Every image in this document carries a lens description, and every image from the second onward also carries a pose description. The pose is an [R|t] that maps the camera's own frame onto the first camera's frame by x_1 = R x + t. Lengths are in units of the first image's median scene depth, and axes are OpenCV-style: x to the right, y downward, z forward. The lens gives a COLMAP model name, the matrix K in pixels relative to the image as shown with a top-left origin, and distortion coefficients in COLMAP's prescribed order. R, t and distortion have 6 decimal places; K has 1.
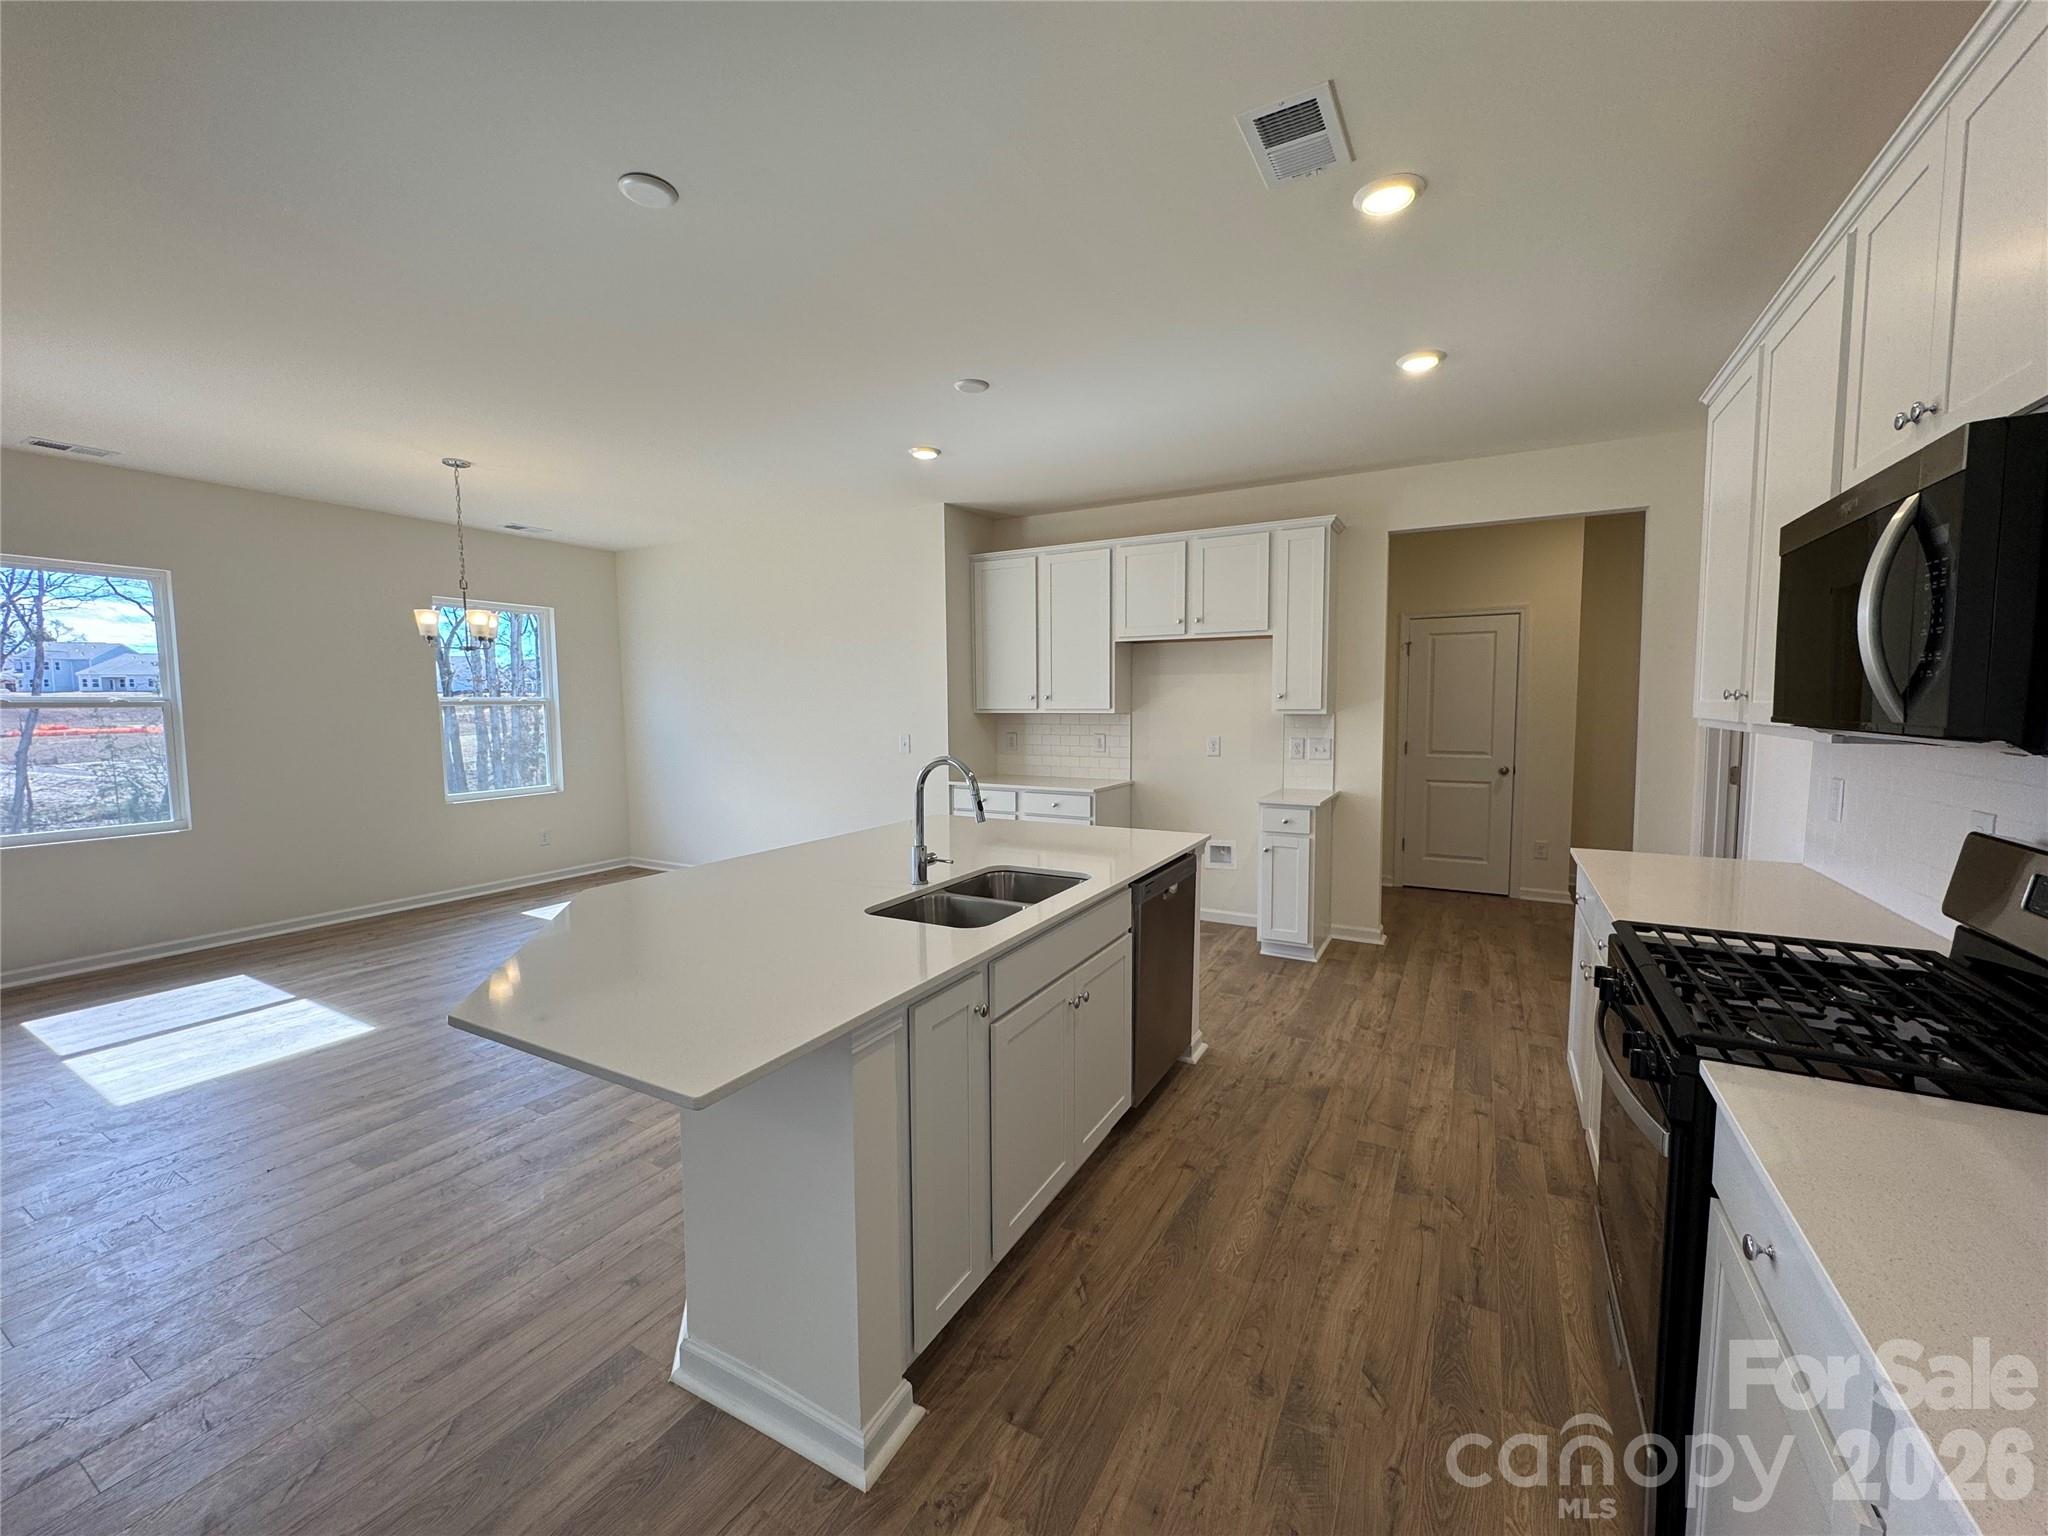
lens RADIAL K [[814.1, 0, 1028.8], [0, 814.1, 766.3], [0, 0, 1]] dist [-0.004178, 0.000682]
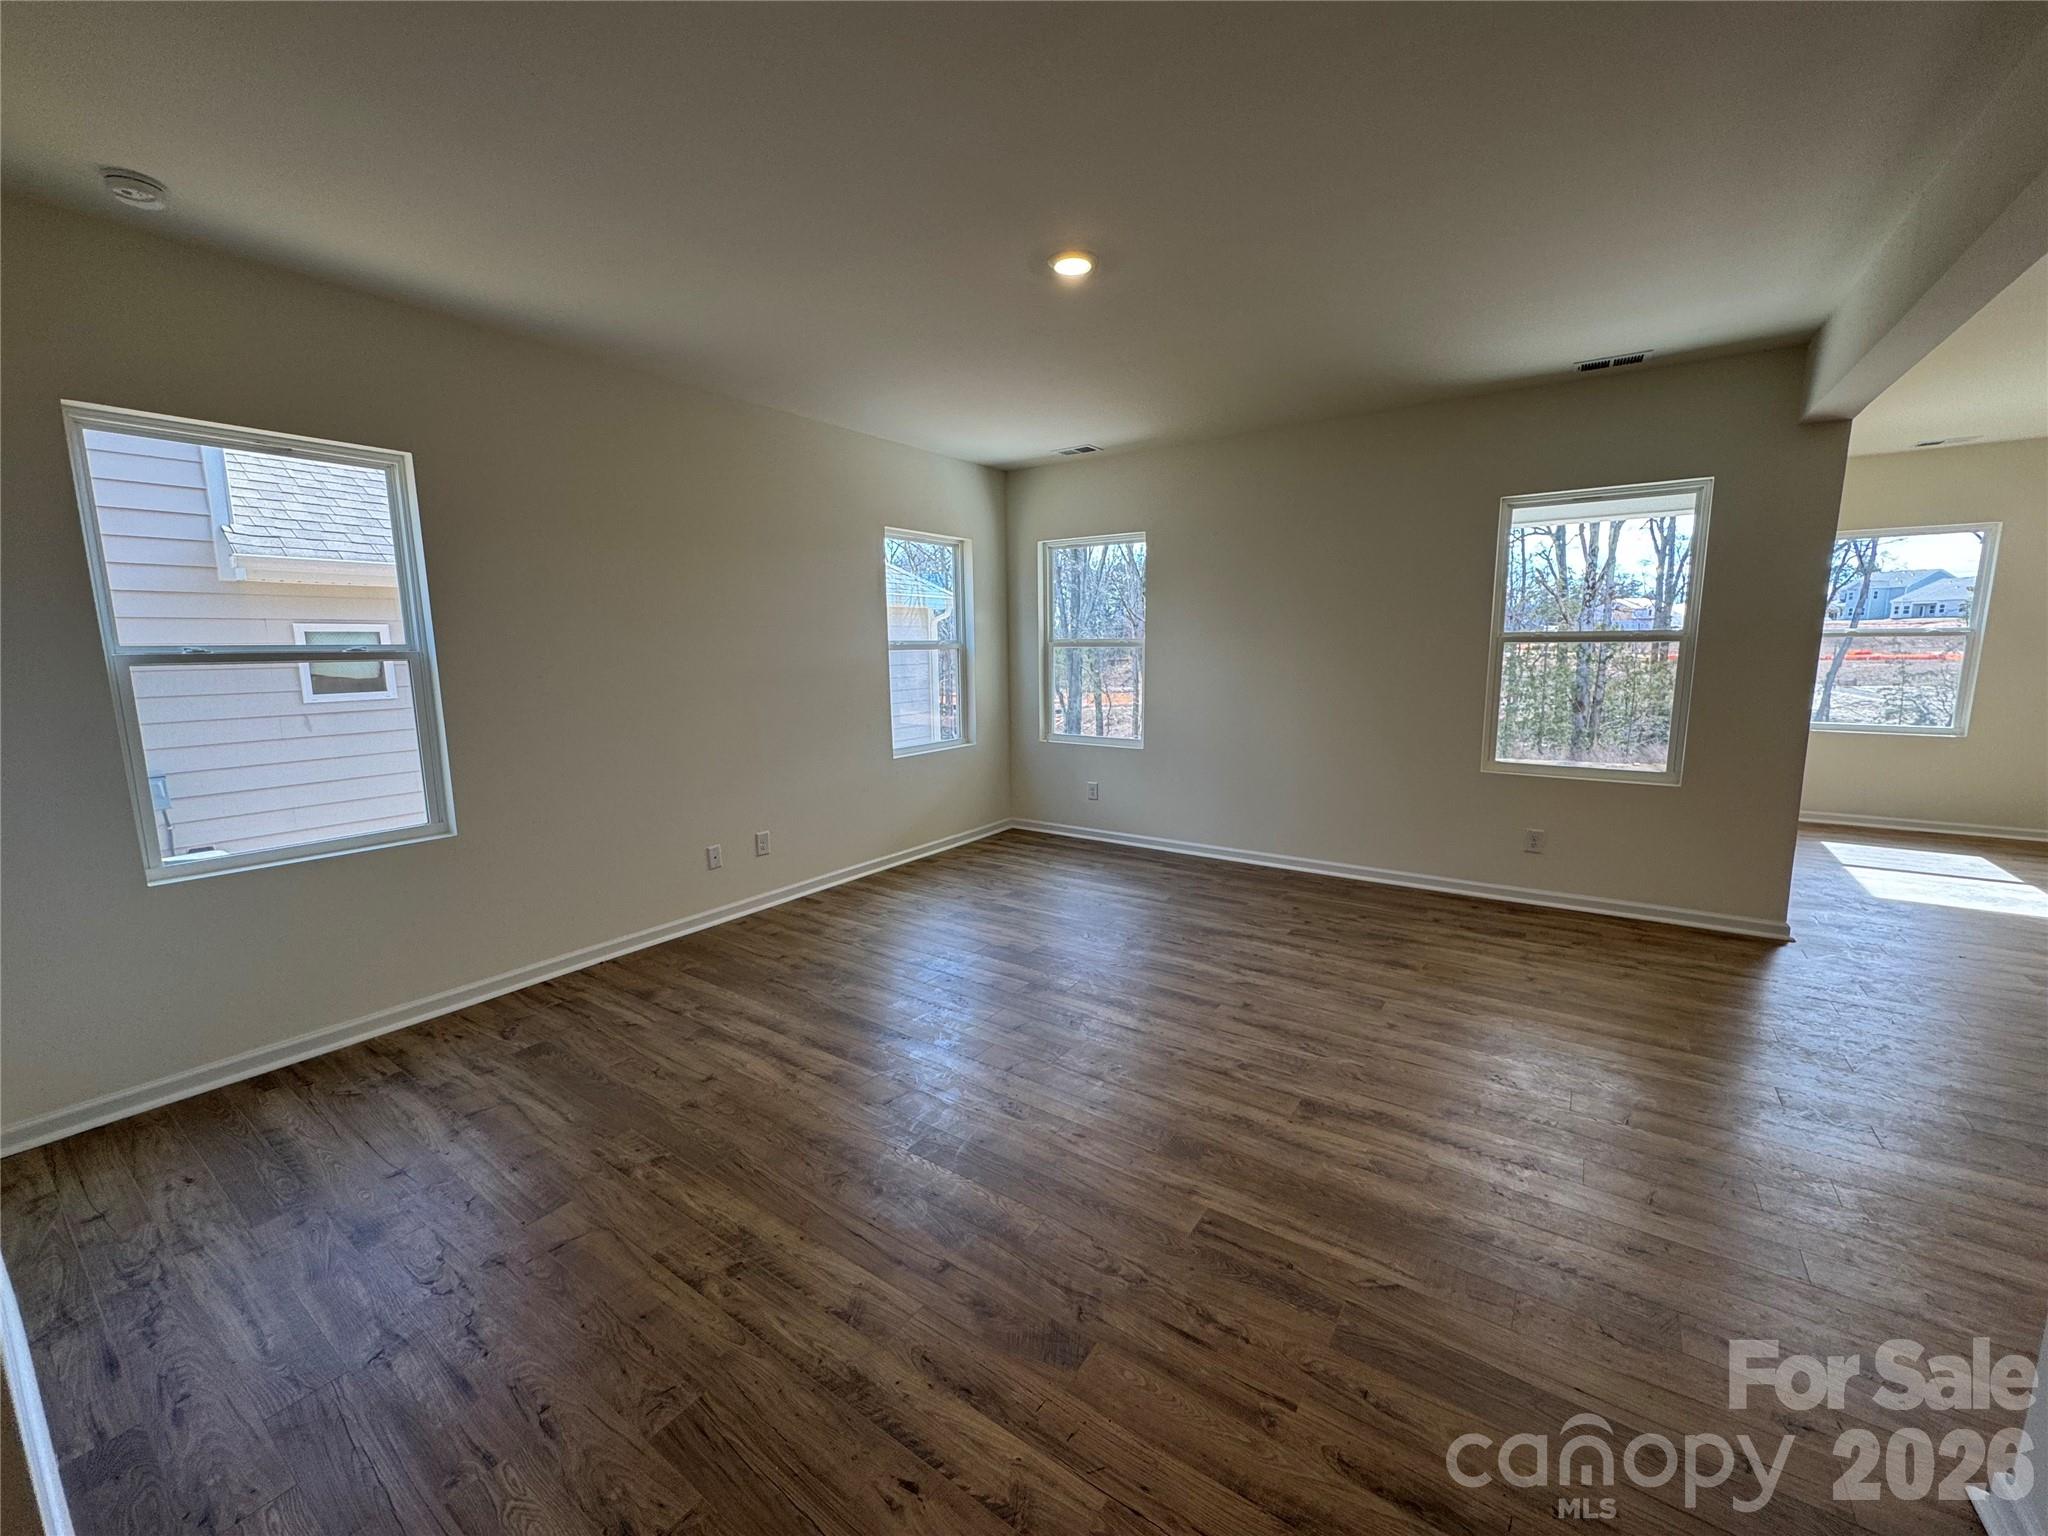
lens RADIAL K [[814.1, 0, 1029.0], [0, 814.1, 770.0], [0, 0, 1]] dist [-0.004178, 0.000682]
pose [[-0.097981, 0.161921, -0.981927, 0.296386], [-0.068863, 0.983207, 0.169004, 0.016804], [0.992803, 0.084177, -0.085186, -0.278333]]
